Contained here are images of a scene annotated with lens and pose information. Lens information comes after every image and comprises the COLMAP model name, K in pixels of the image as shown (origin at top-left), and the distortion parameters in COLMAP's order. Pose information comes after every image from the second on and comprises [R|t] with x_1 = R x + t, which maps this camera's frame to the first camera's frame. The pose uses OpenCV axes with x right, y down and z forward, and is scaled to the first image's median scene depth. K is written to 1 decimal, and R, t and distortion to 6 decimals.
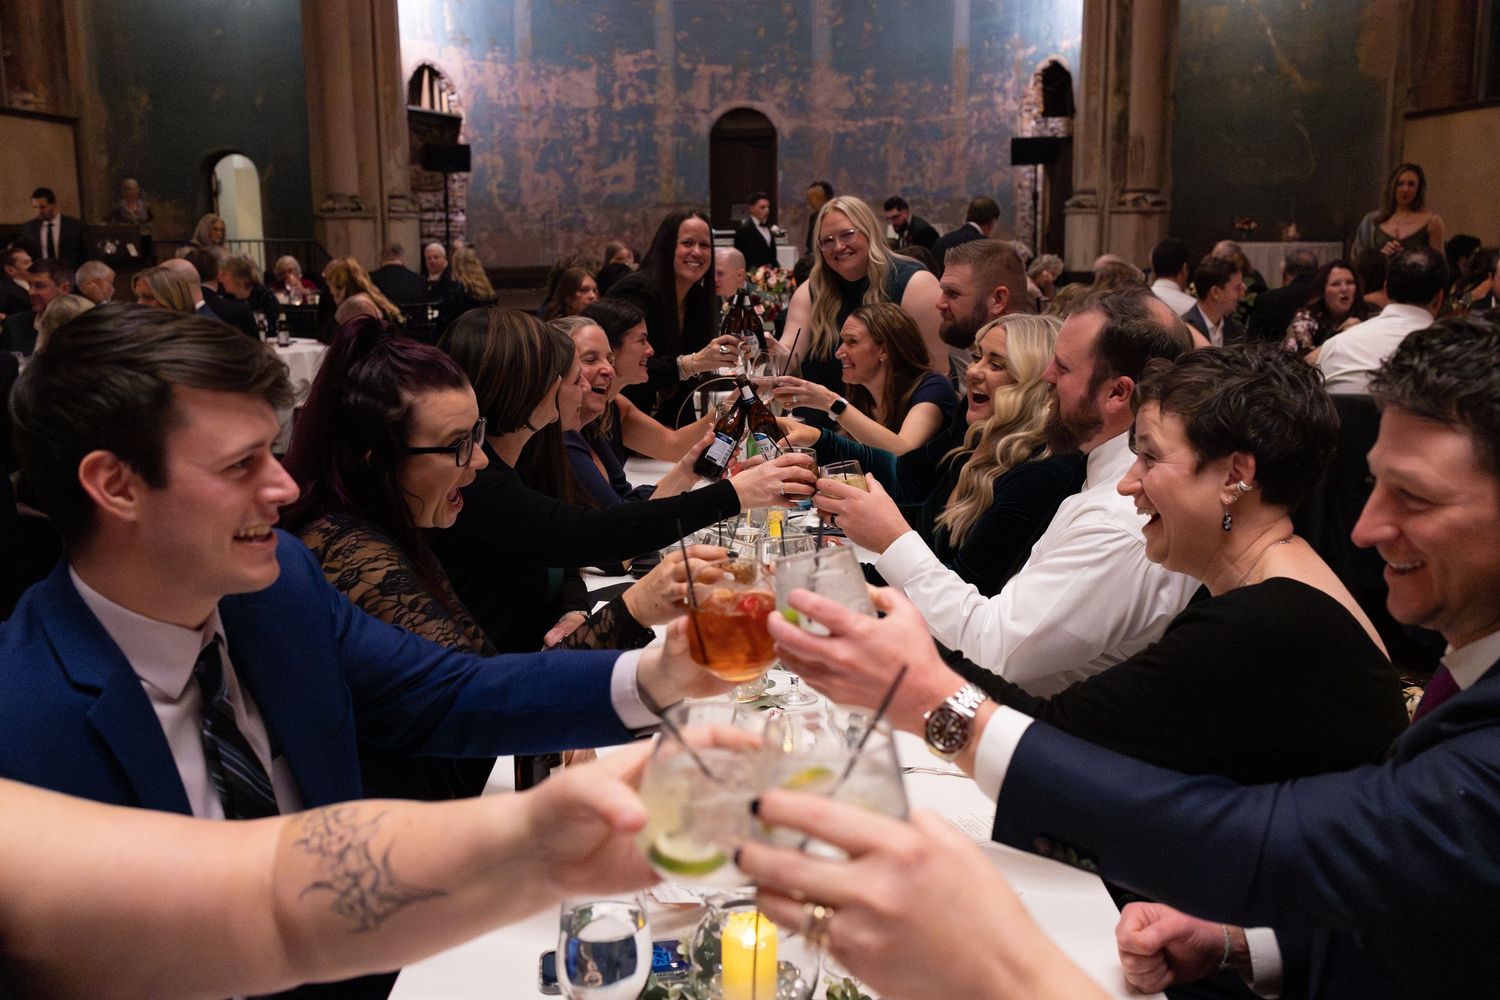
lens RADIAL K [[1483.0, 0, 750.0], [0, 1483.0, 500.0], [0, 0, 1]] dist [0.008230, 0.008614]
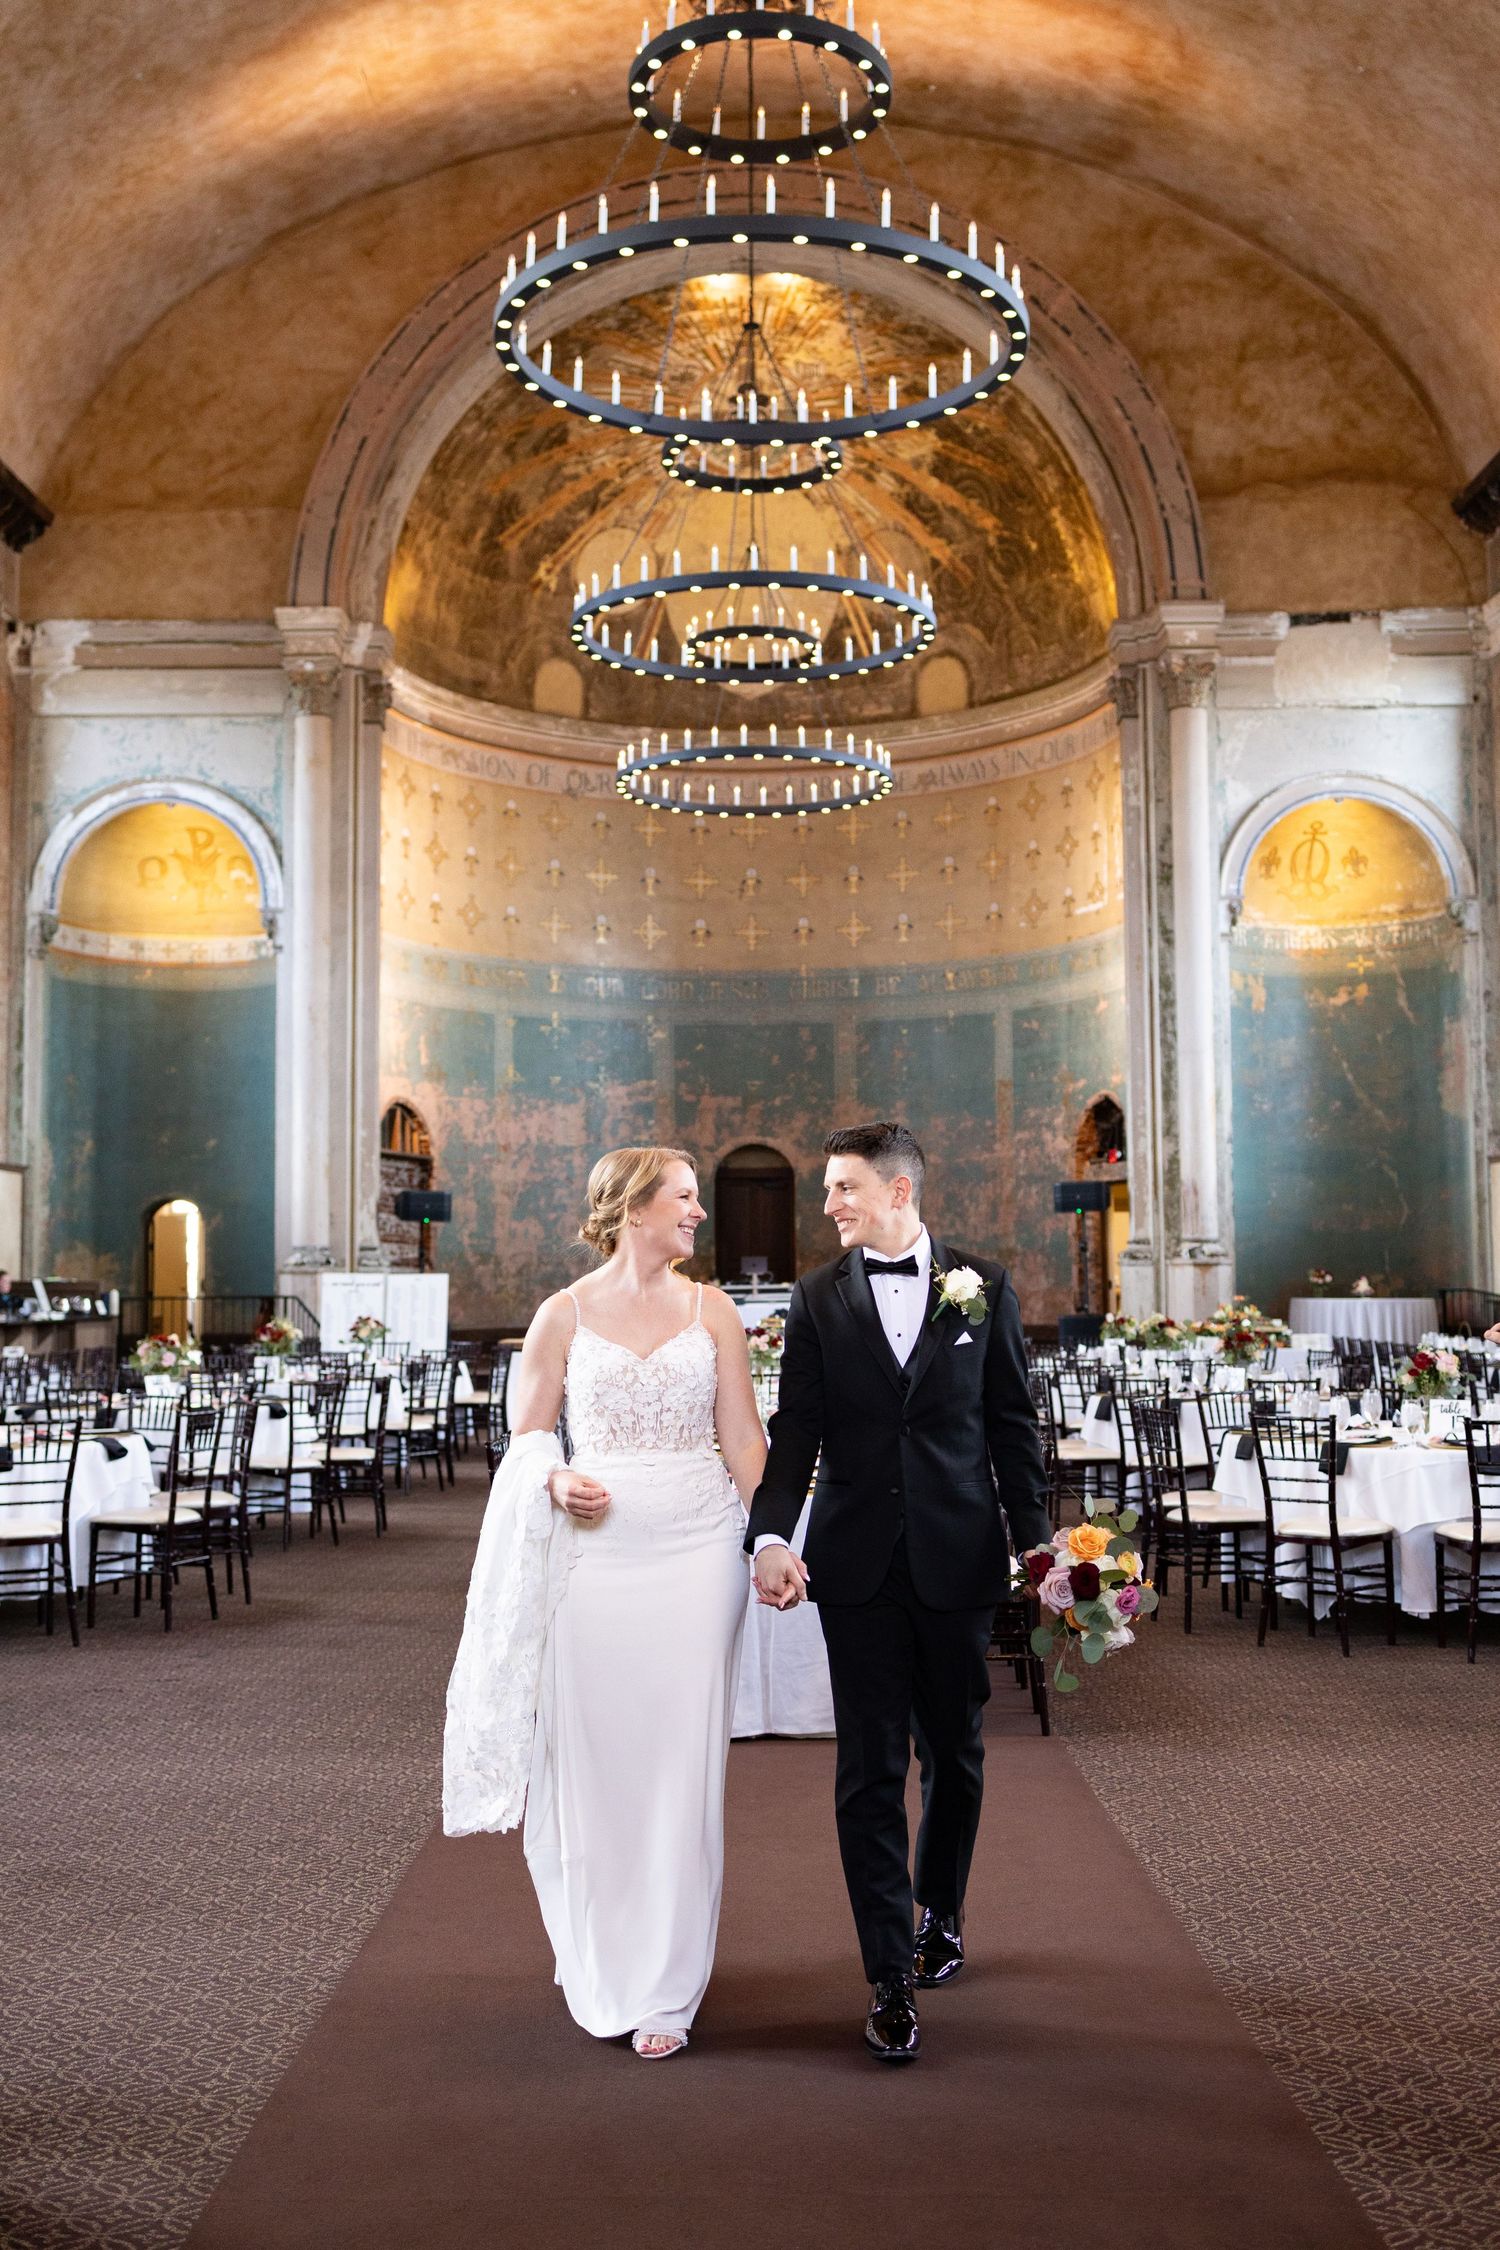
lens RADIAL K [[2296.1, 0, 752.1], [0, 2296.1, 1118.1], [0, 0, 1]] dist [0.011159, -0.011639]
pose [[0.999992, -0.002440, -0.003025, -0.001944], [0.001600, 0.967804, -0.251699, 0.055811], [0.003542, 0.251692, 0.967801, -0.294151]]
